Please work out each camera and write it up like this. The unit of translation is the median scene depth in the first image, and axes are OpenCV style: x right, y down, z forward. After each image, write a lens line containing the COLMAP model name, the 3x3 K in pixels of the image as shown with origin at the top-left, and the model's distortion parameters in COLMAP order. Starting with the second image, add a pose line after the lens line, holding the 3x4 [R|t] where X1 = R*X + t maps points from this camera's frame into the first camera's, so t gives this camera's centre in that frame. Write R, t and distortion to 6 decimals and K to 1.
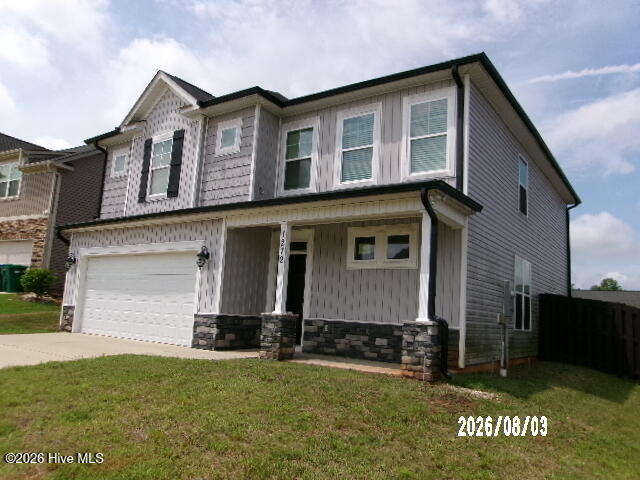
lens RADIAL K [[492.5, 0, 317.0], [0, 492.5, 241.1], [0, 0, 1]] dist [-0.000490, 0.000499]
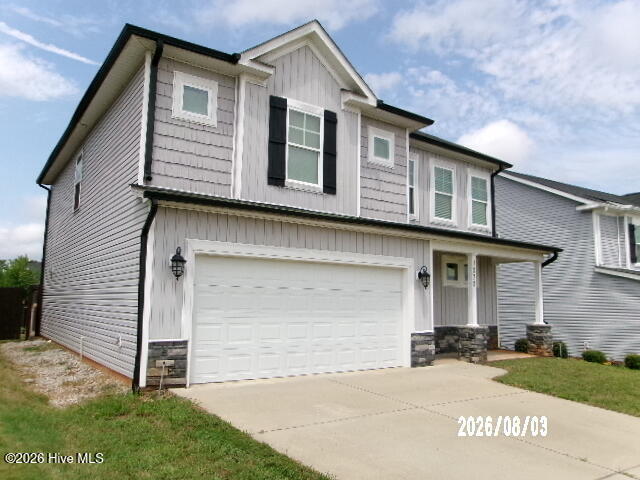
lens RADIAL K [[492.5, 0, 317.0], [0, 492.5, 241.1], [0, 0, 1]] dist [-0.000490, 0.000499]
pose [[0.327158, 0.065450, 0.942700, -1.265830], [-0.138627, 0.990130, -0.020633, 0.010662], [-0.934746, -0.123934, 0.333002, 0.873106]]
